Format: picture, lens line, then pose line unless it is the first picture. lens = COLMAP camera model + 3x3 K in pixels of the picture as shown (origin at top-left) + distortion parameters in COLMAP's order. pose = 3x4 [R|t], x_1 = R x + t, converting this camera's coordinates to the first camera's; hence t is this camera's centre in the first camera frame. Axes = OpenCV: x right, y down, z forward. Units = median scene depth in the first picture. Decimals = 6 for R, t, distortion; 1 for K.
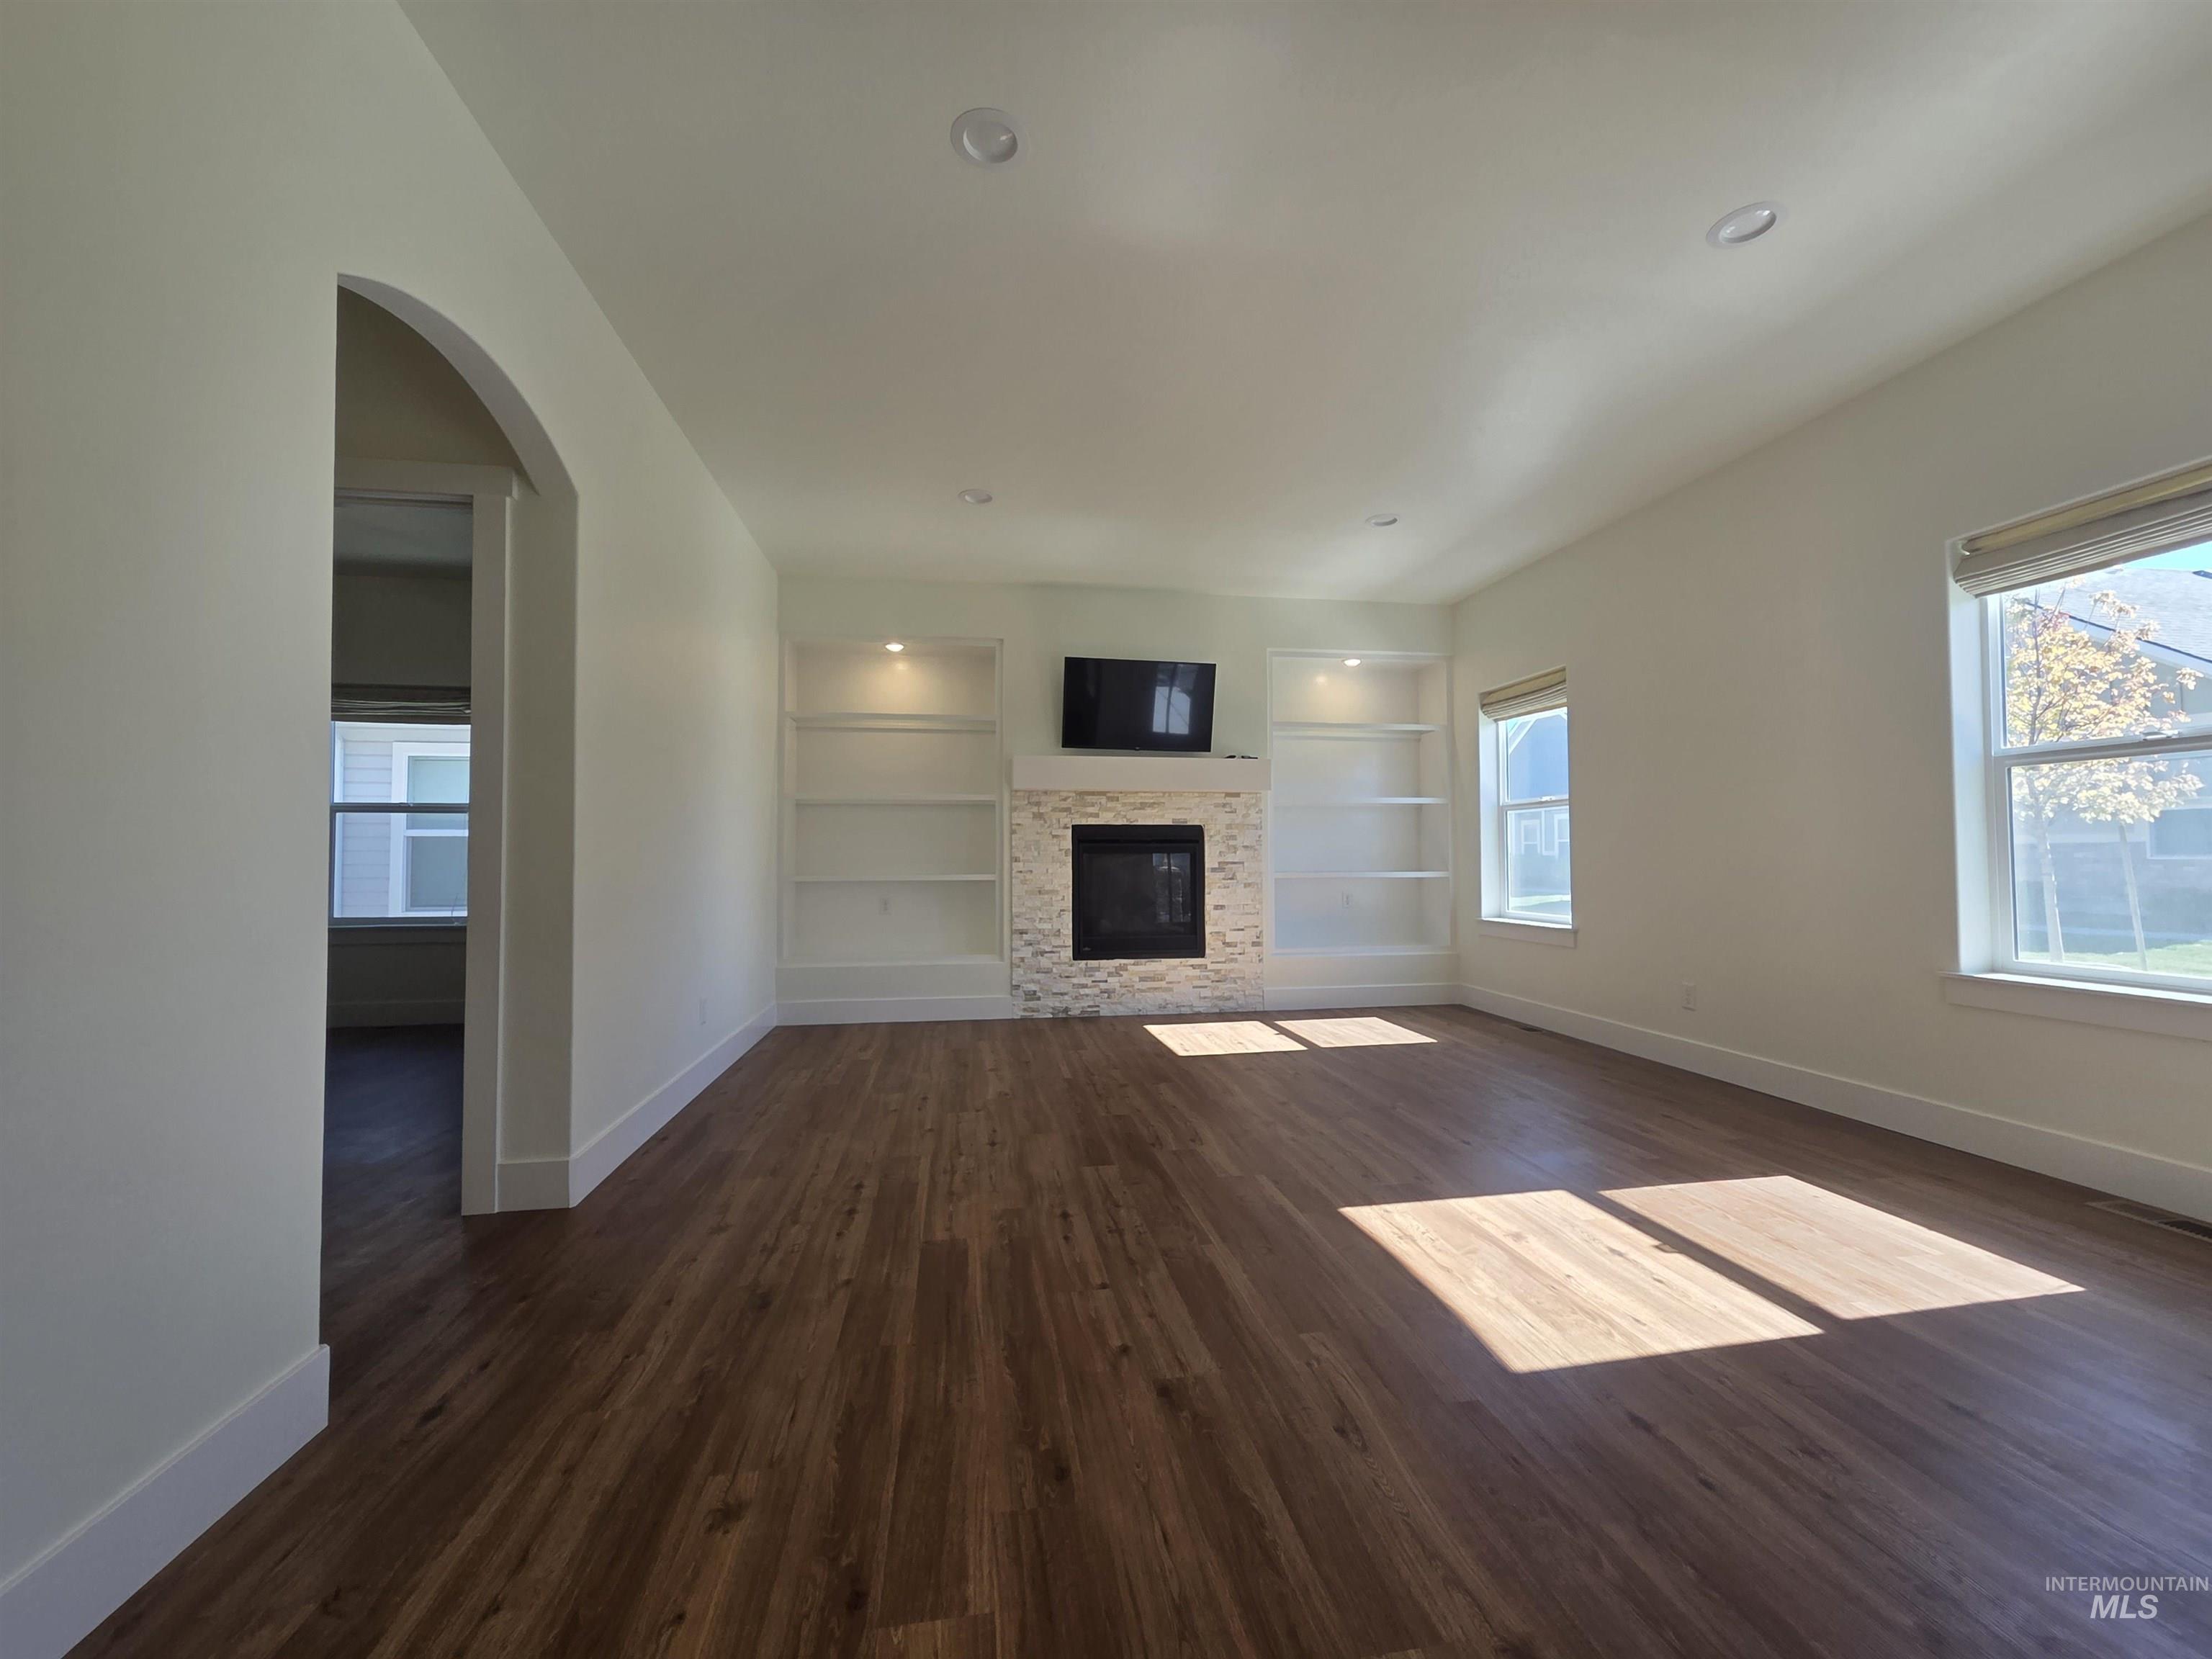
lens RADIAL K [[909.0, 0, 1106.0], [0, 909.0, 829.5], [0, 0, 1]] dist [0.000329, -0.000054]
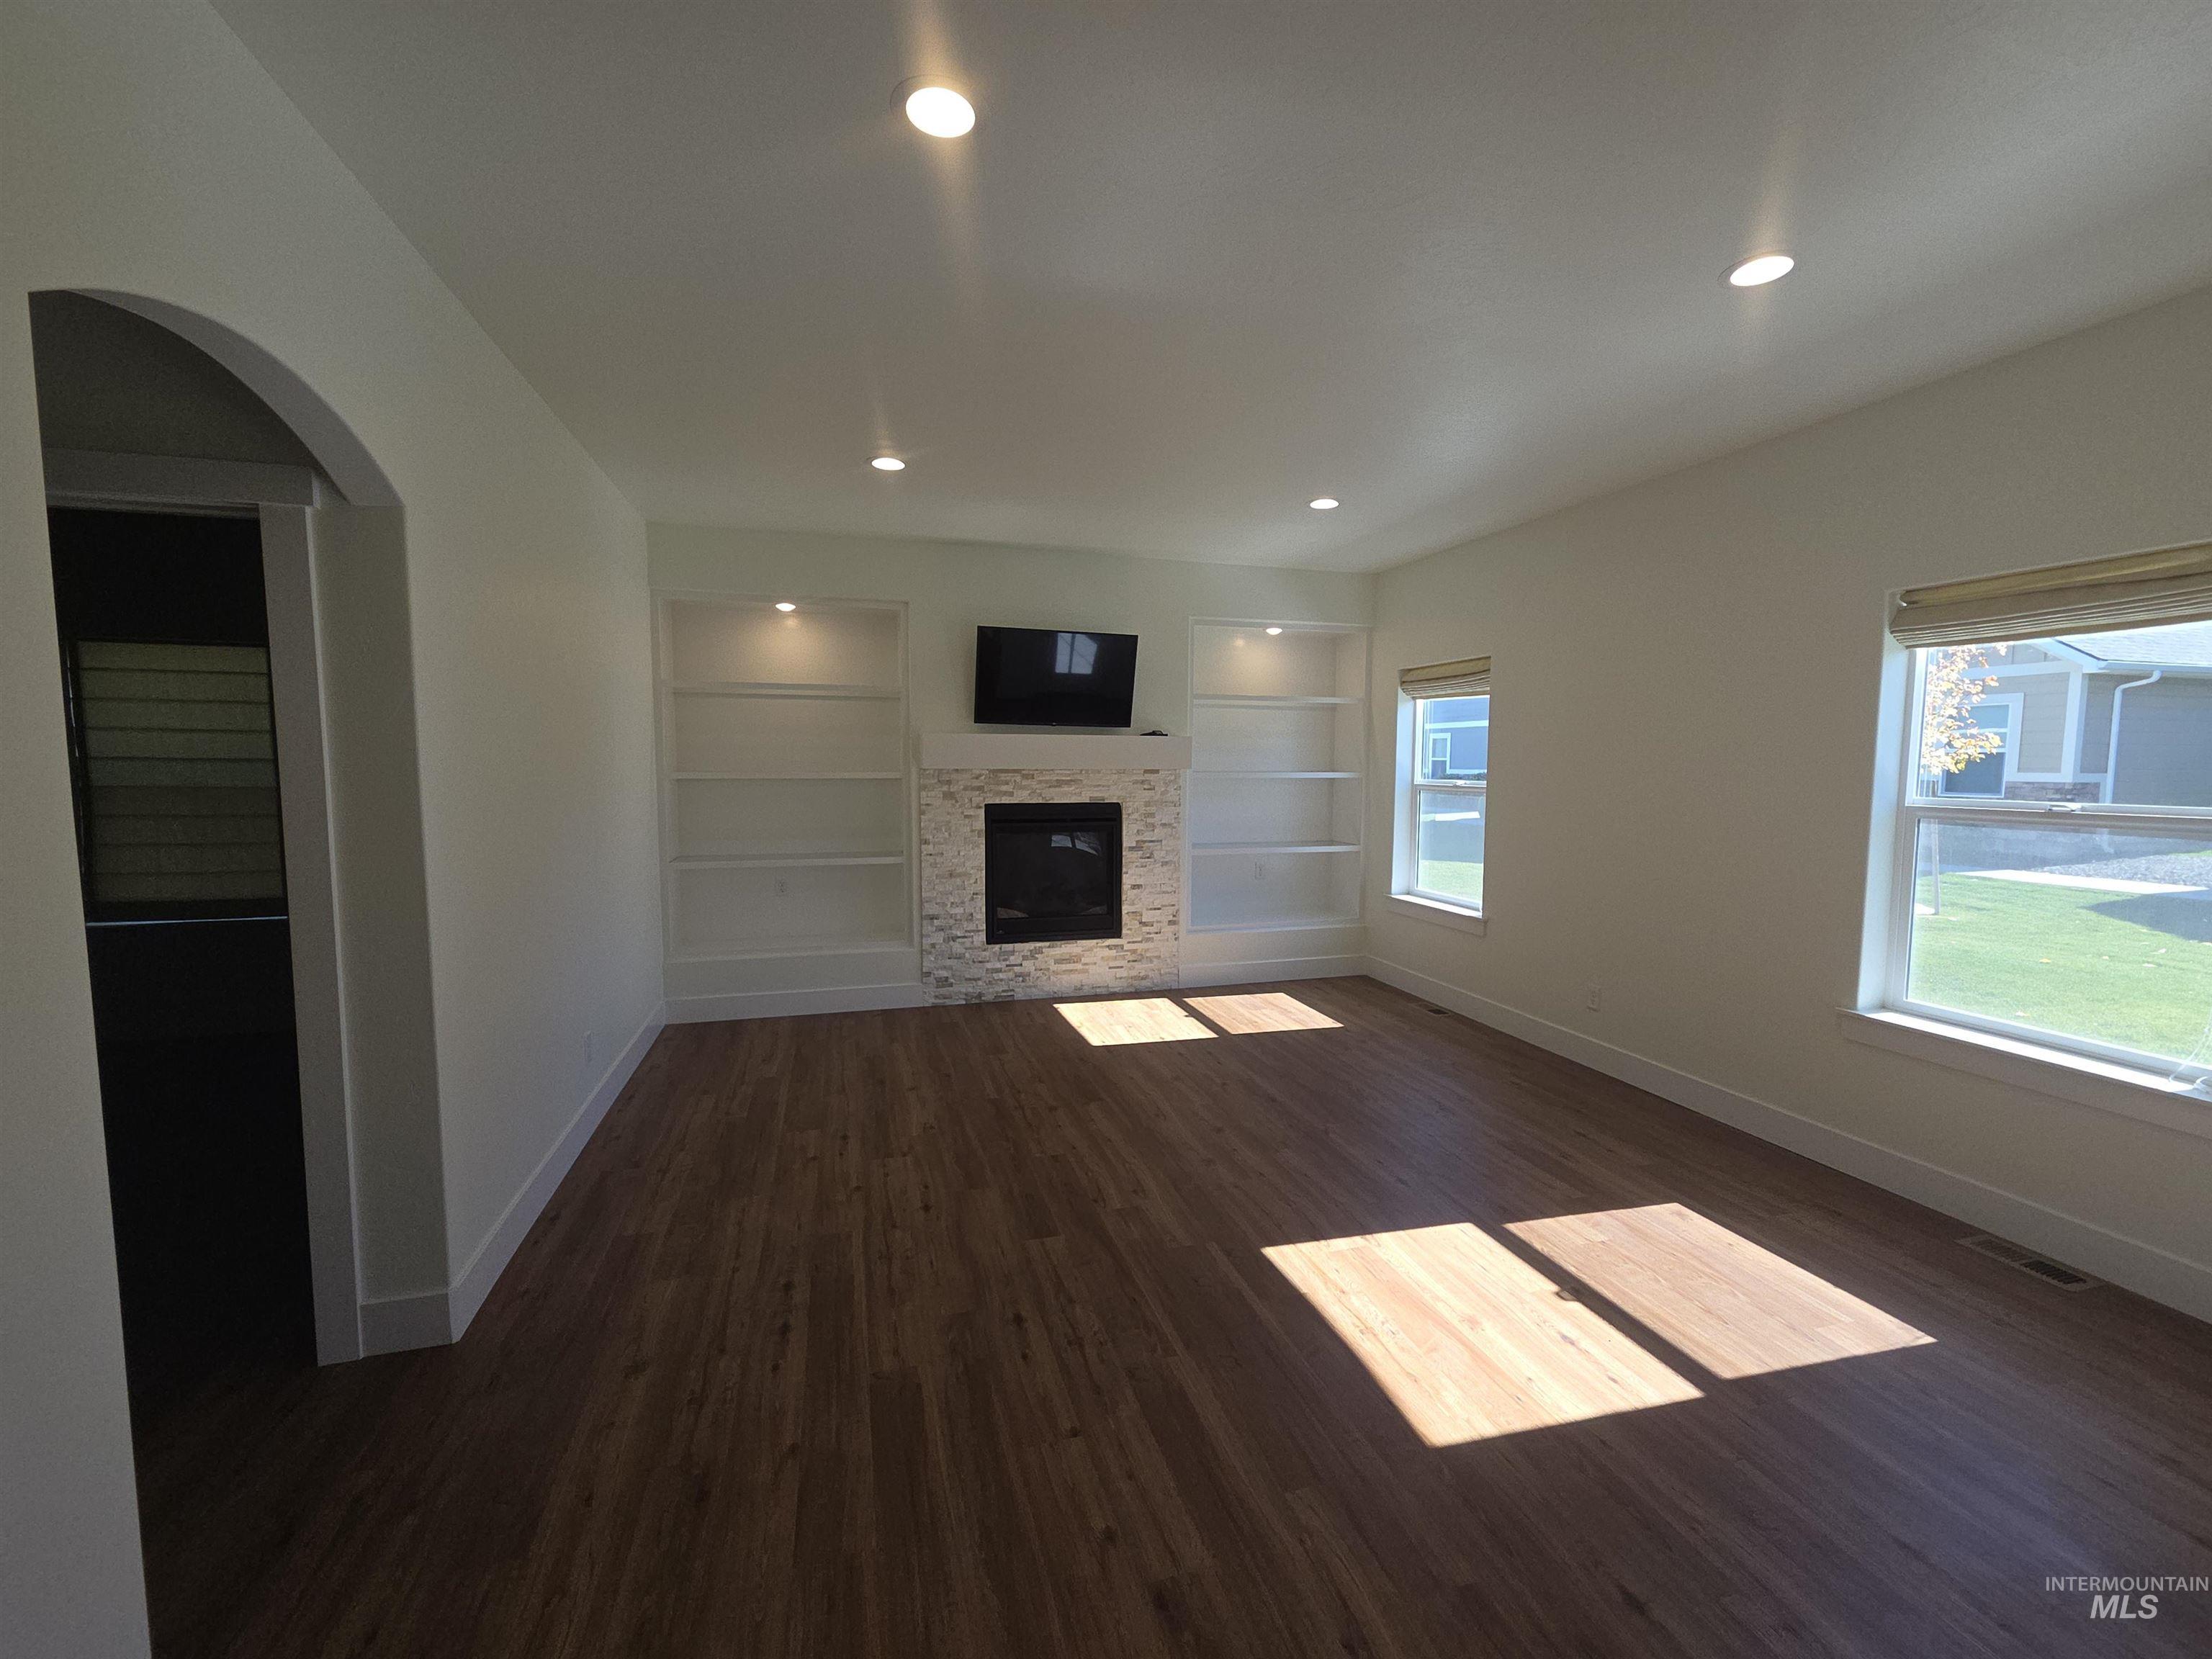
lens RADIAL K [[909.0, 0, 1106.0], [0, 909.0, 829.5], [0, 0, 1]] dist [0.000329, -0.000054]
pose [[0.991931, -0.002137, 0.126758, -0.032580], [-0.011675, 0.994070, 0.108117, -0.083291], [-0.126237, -0.108725, 0.986024, 0.047497]]
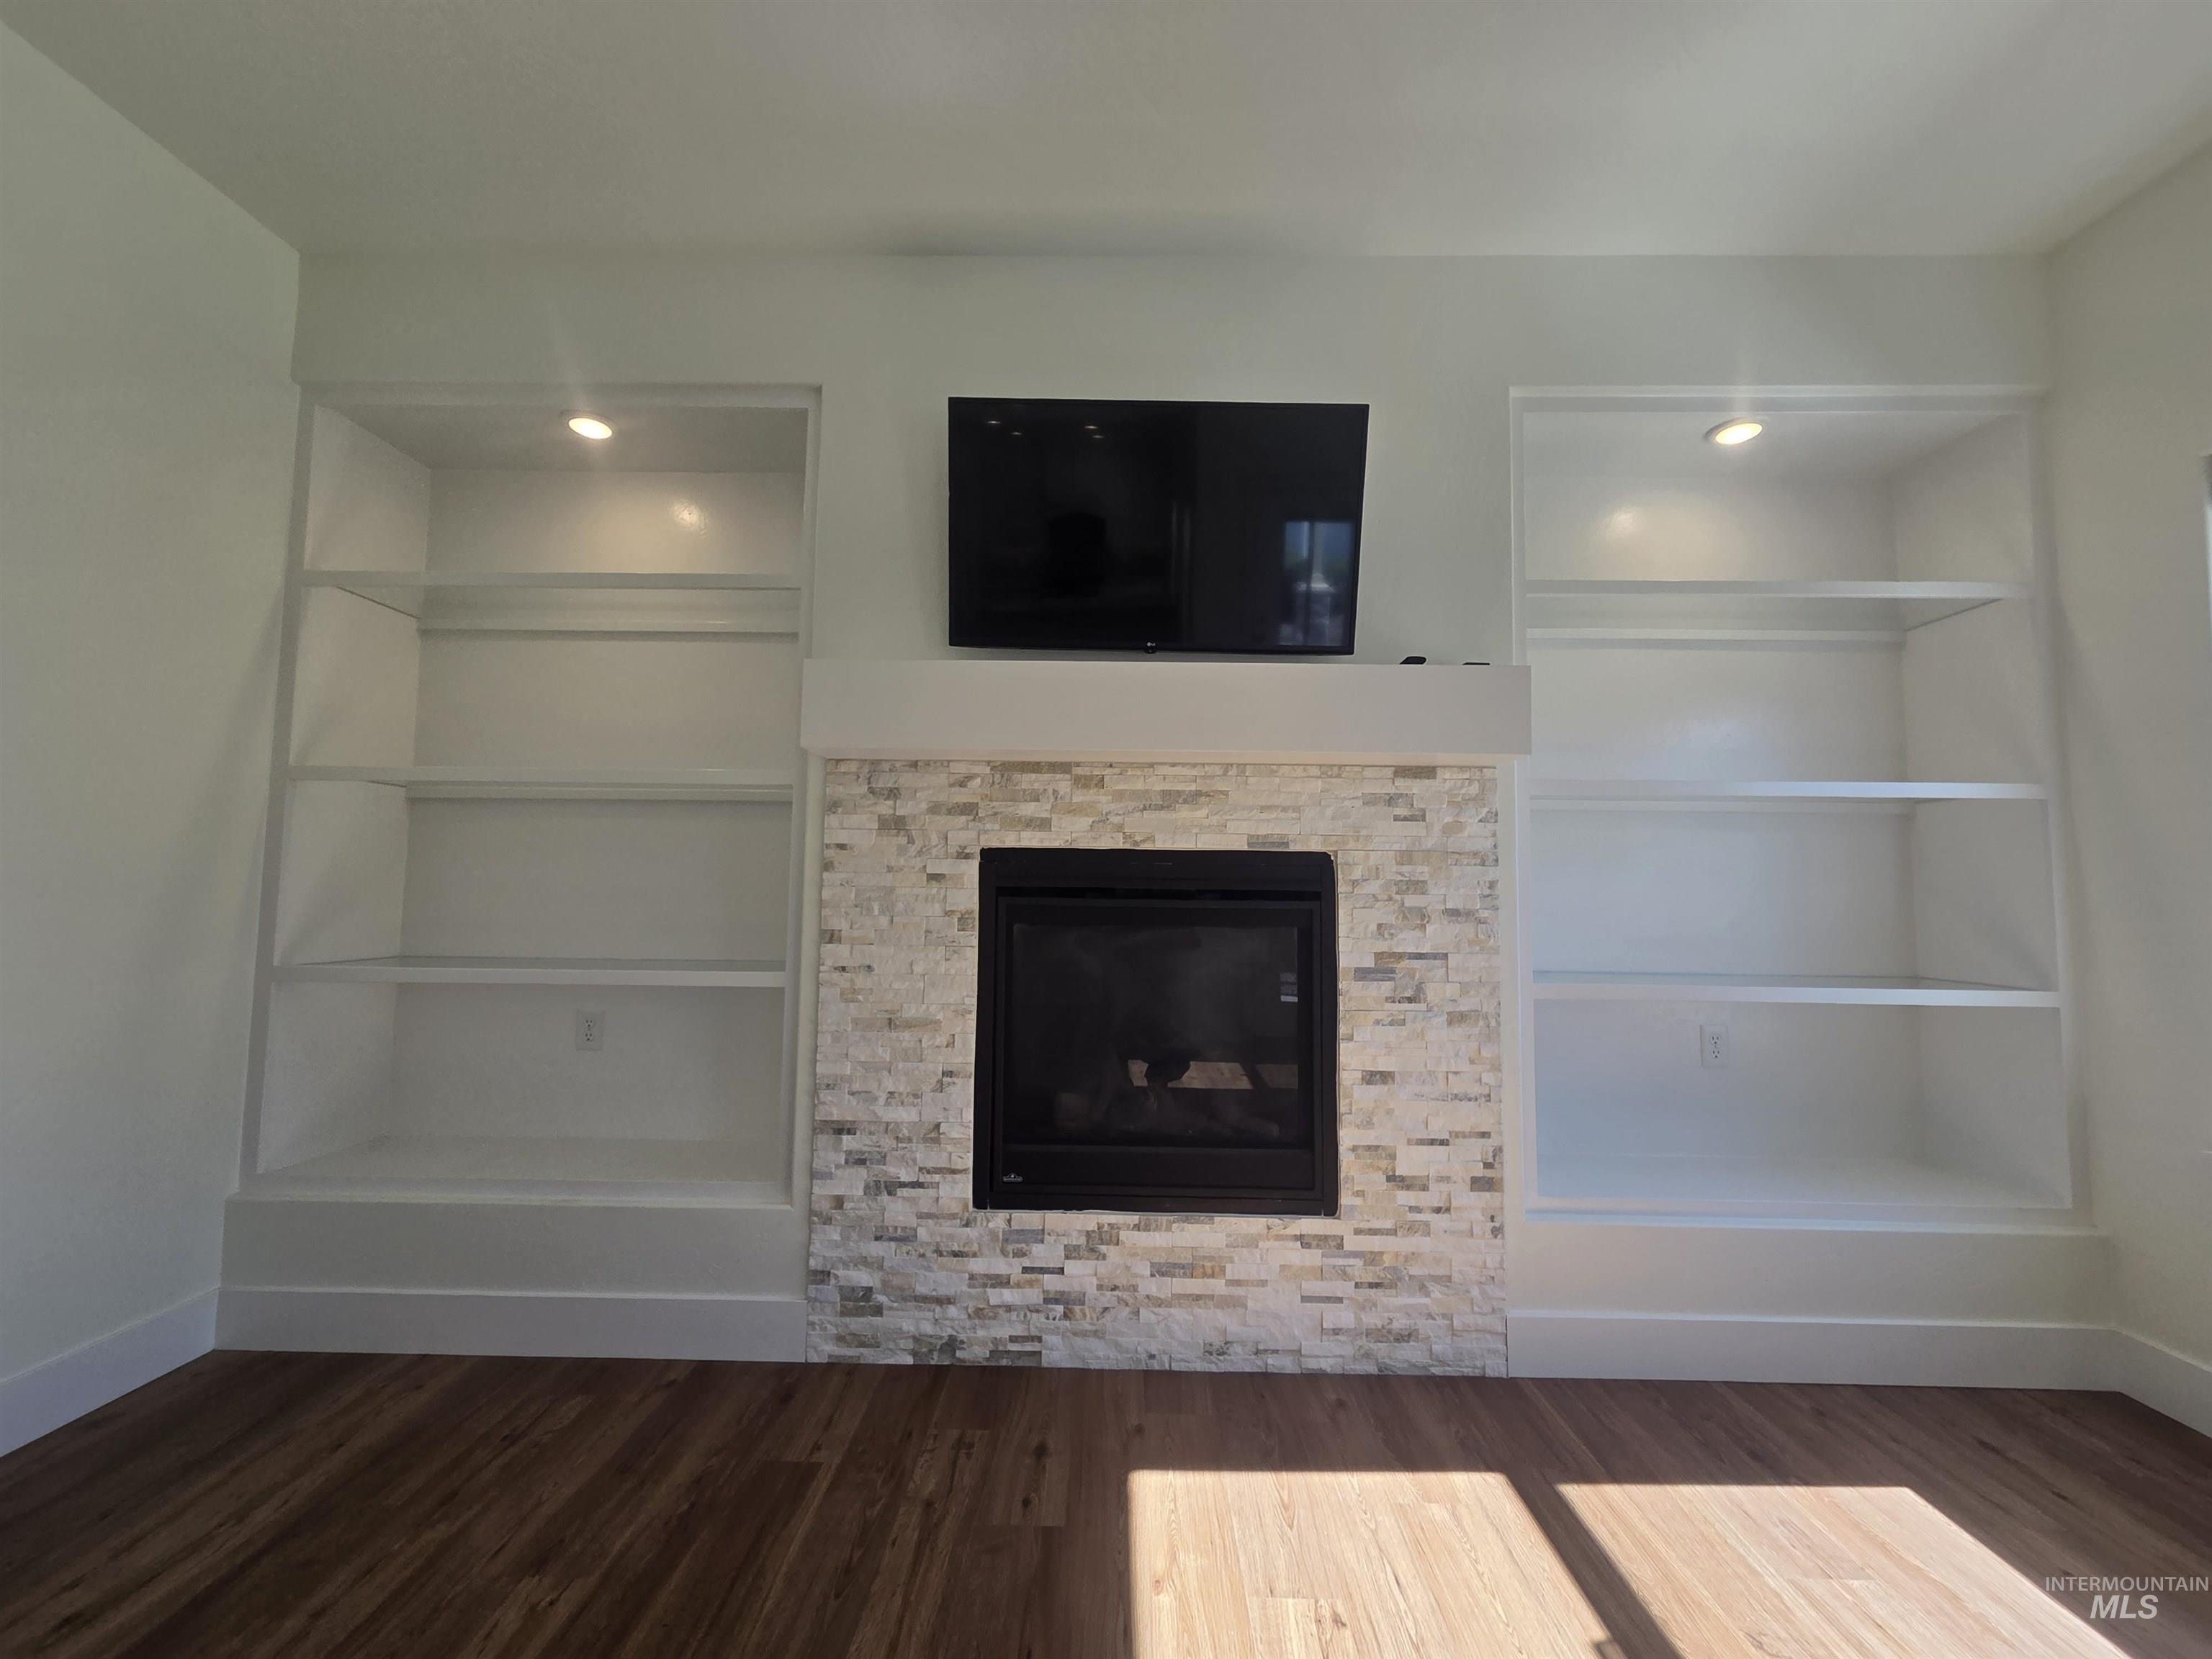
lens RADIAL K [[907.2, 0, 1110.1], [0, 907.2, 830.6], [0, 0, 1]] dist [0.004315, -0.000037]
pose [[0.985403, 0.005065, -0.170162, 0.082486], [-0.010855, 0.999393, -0.033110, -0.000534], [0.169891, 0.034473, 0.984860, 0.635967]]
